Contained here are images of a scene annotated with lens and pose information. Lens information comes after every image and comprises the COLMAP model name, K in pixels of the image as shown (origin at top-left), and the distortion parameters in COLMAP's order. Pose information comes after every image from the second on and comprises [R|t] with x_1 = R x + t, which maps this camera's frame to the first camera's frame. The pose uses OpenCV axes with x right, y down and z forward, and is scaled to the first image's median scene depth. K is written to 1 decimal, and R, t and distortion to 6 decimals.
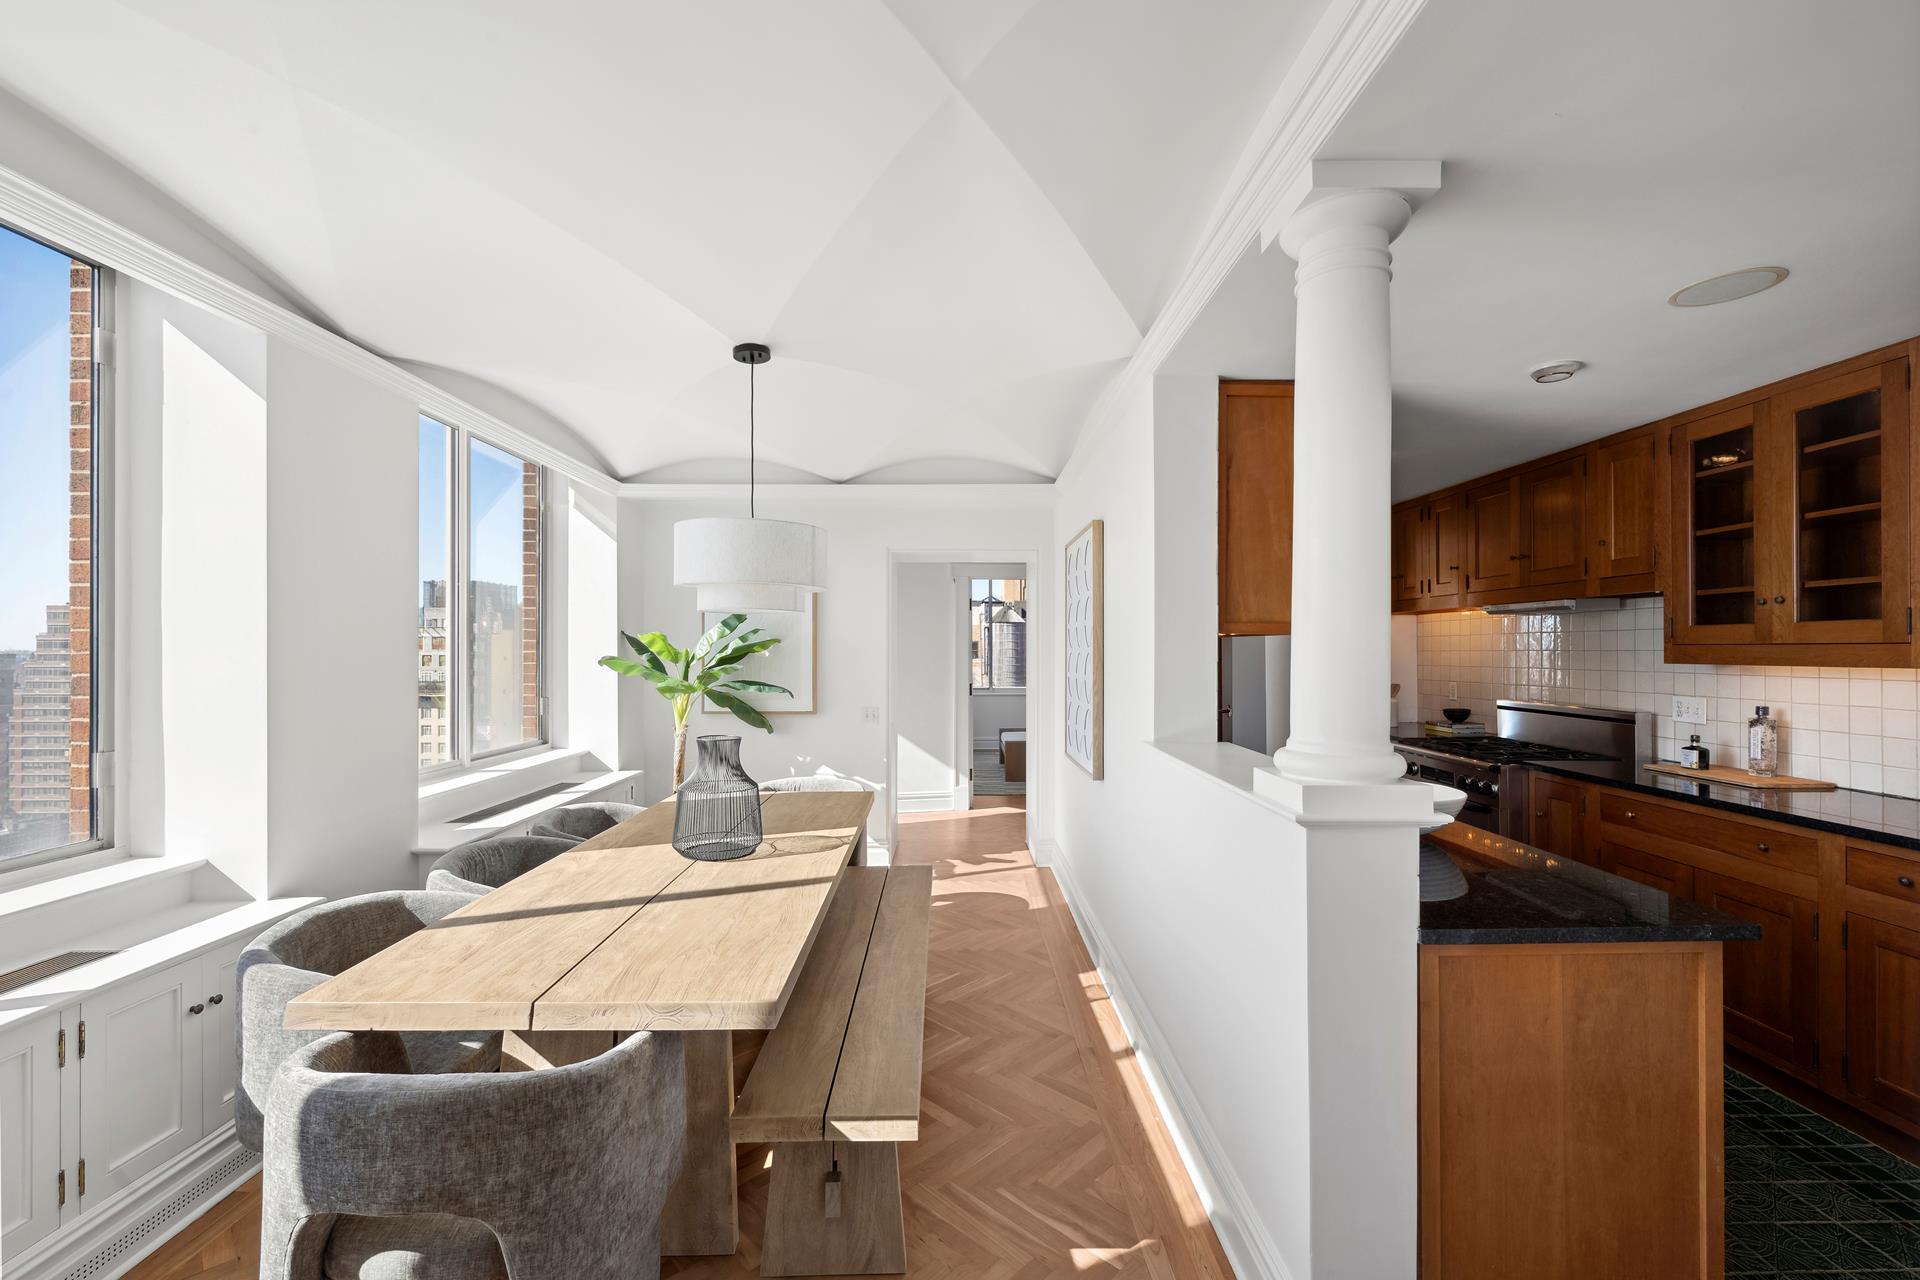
lens RADIAL K [[810.4, 0, 961.8], [0, 810.4, 642.8], [0, 0, 1]] dist [-0.000856, 0.002129]
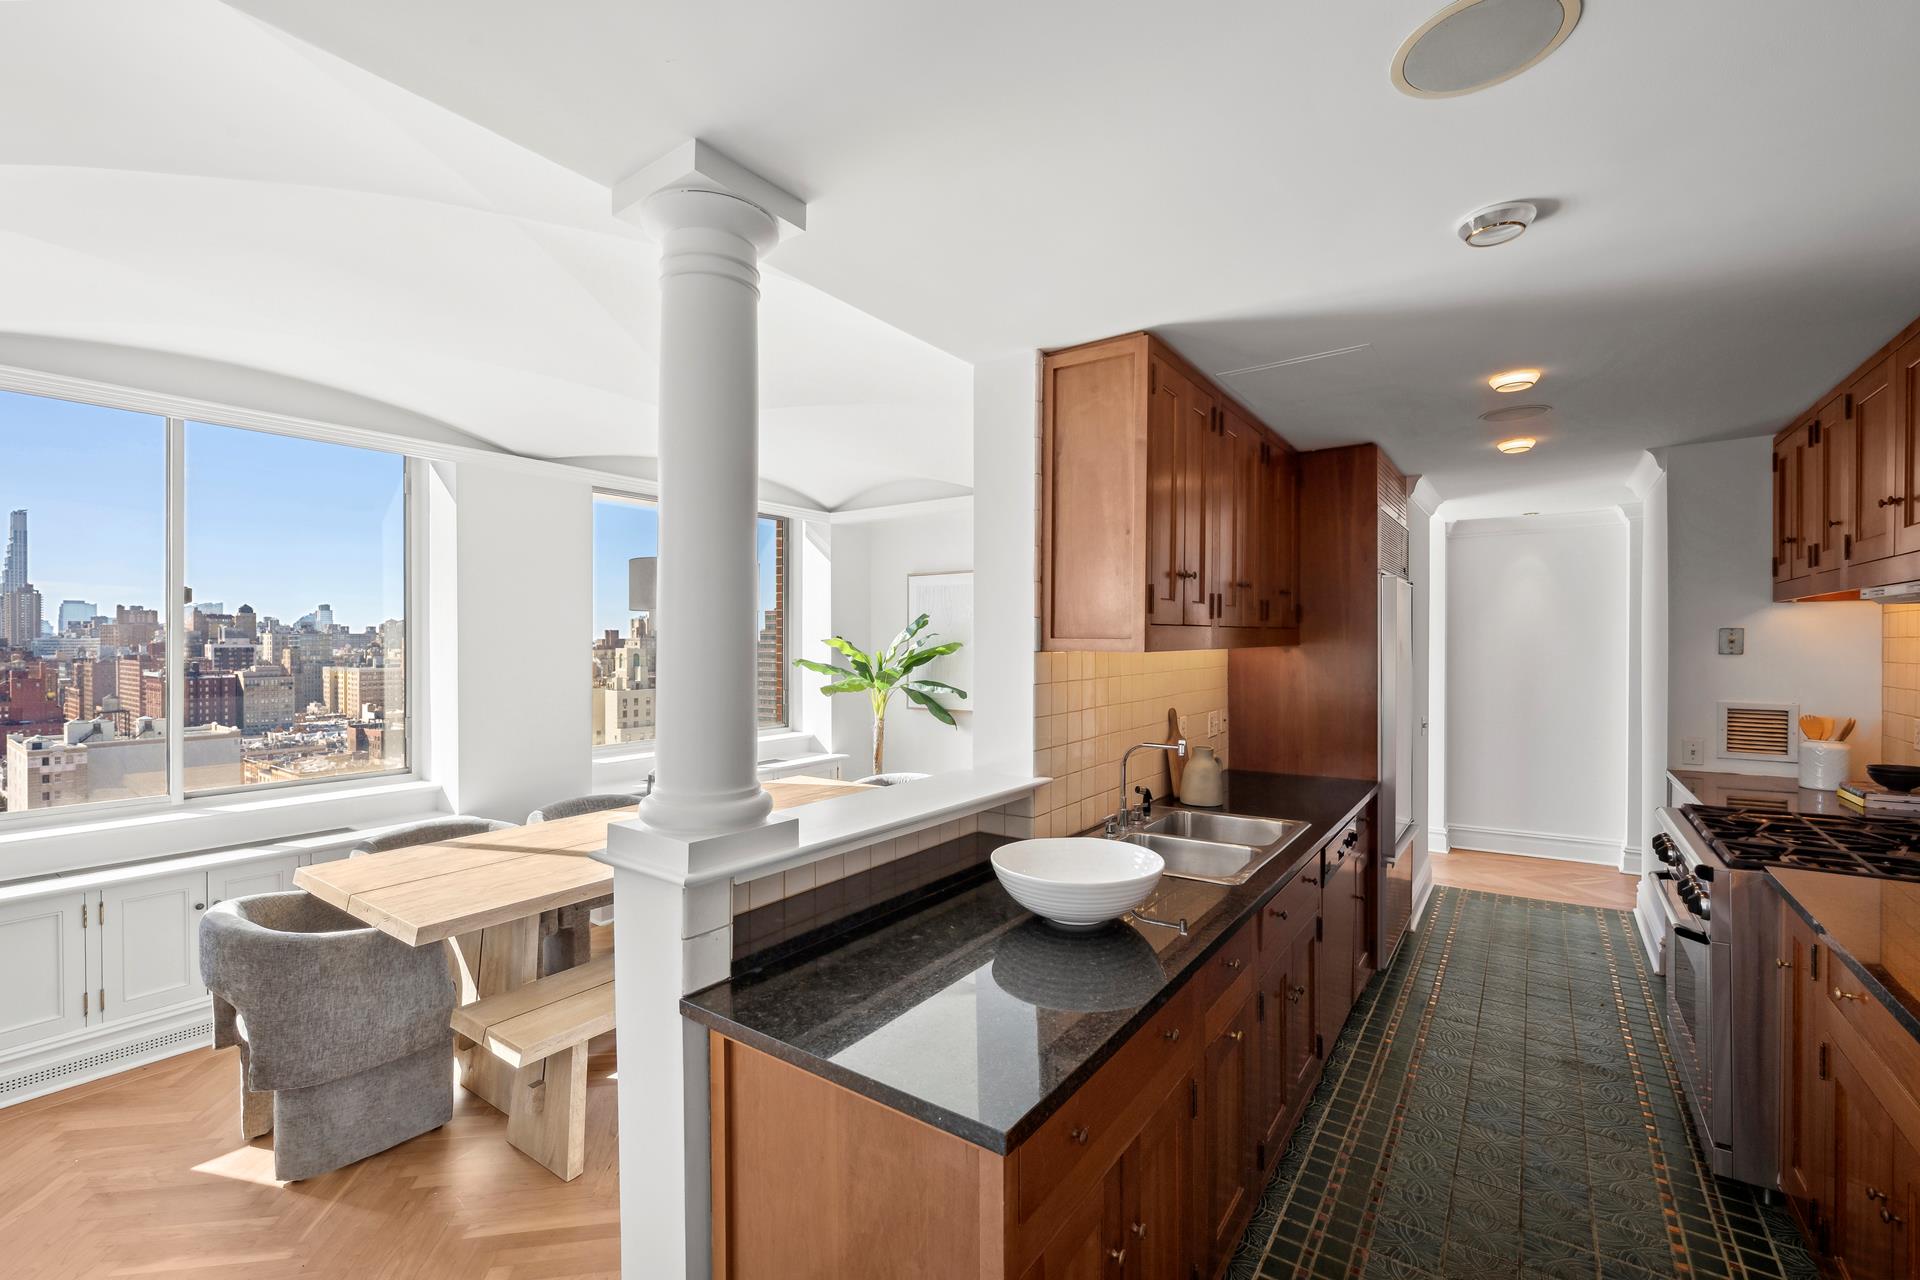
lens RADIAL K [[810.4, 0, 946.4], [0, 810.4, 641.9], [0, 0, 1]] dist [-0.000856, 0.002129]
pose [[0.795438, -0.000814, -0.606035, 0.433642], [0.008721, 0.999911, 0.010104, -0.017500], [0.605973, -0.013322, 0.795374, 0.148252]]
